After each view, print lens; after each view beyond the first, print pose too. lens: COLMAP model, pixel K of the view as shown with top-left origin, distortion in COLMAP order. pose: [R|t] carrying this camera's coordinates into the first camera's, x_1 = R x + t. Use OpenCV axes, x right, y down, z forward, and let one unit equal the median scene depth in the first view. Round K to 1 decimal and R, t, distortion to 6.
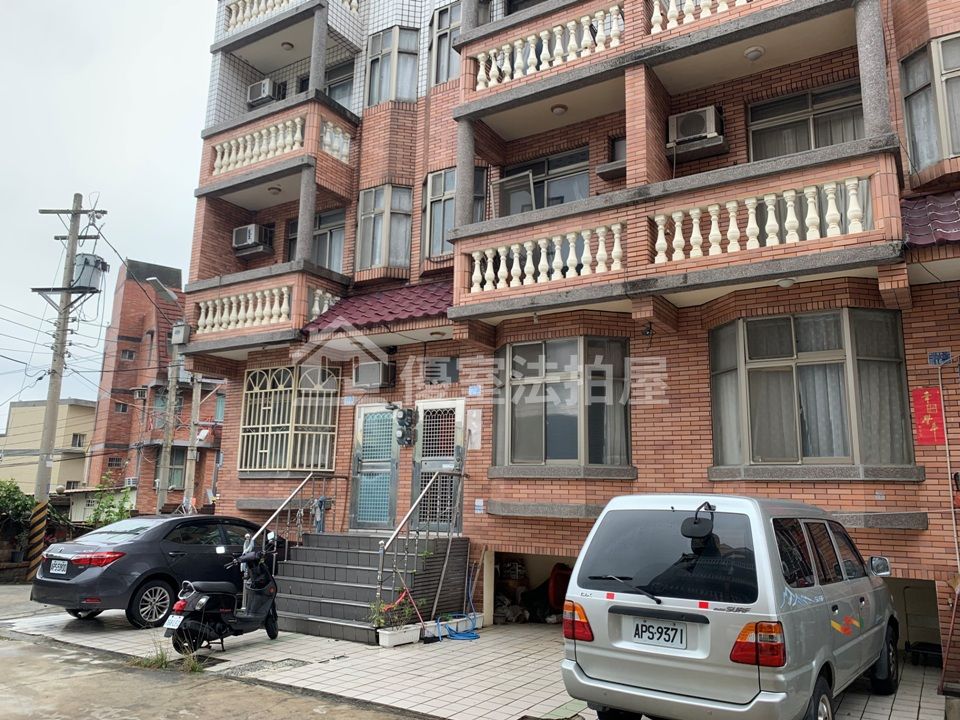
lens RADIAL K [[720.8, 0, 492.1], [0, 720.8, 350.2], [0, 0, 1]] dist [0.093157, -0.162641]
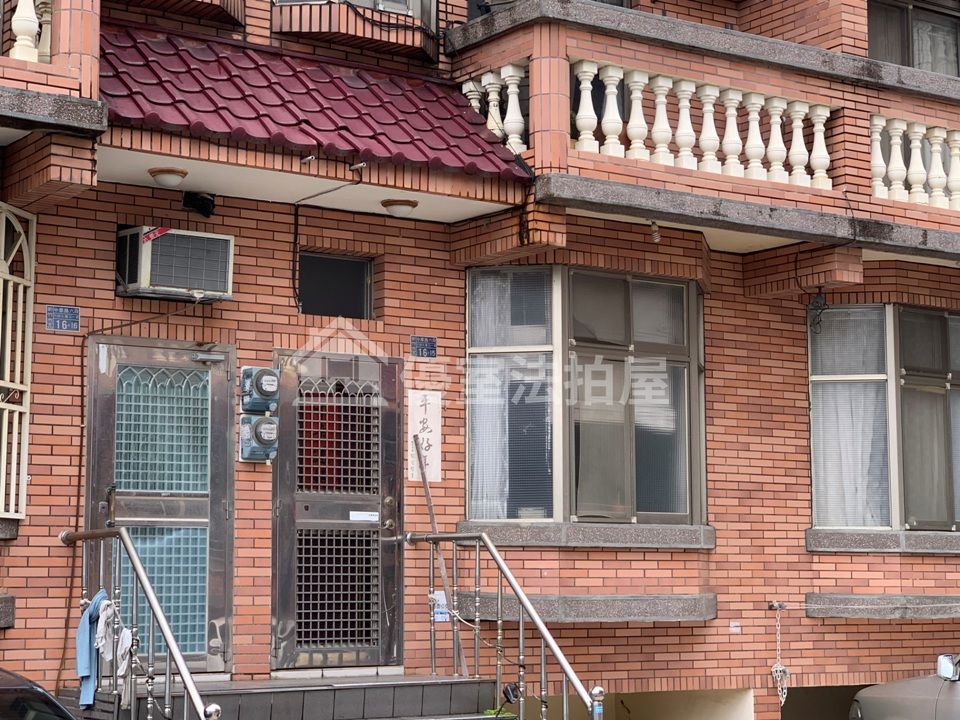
lens RADIAL K [[1855.9, 0, 460.1], [0, 1855.9, 344.6], [0, 0, 1]] dist [-0.044946, 1.389439]
pose [[0.420785, 0.096086, 0.902057, -1.184994], [-0.174677, 0.984348, -0.023370, 0.088788], [-0.890184, -0.147735, 0.430983, 0.568873]]
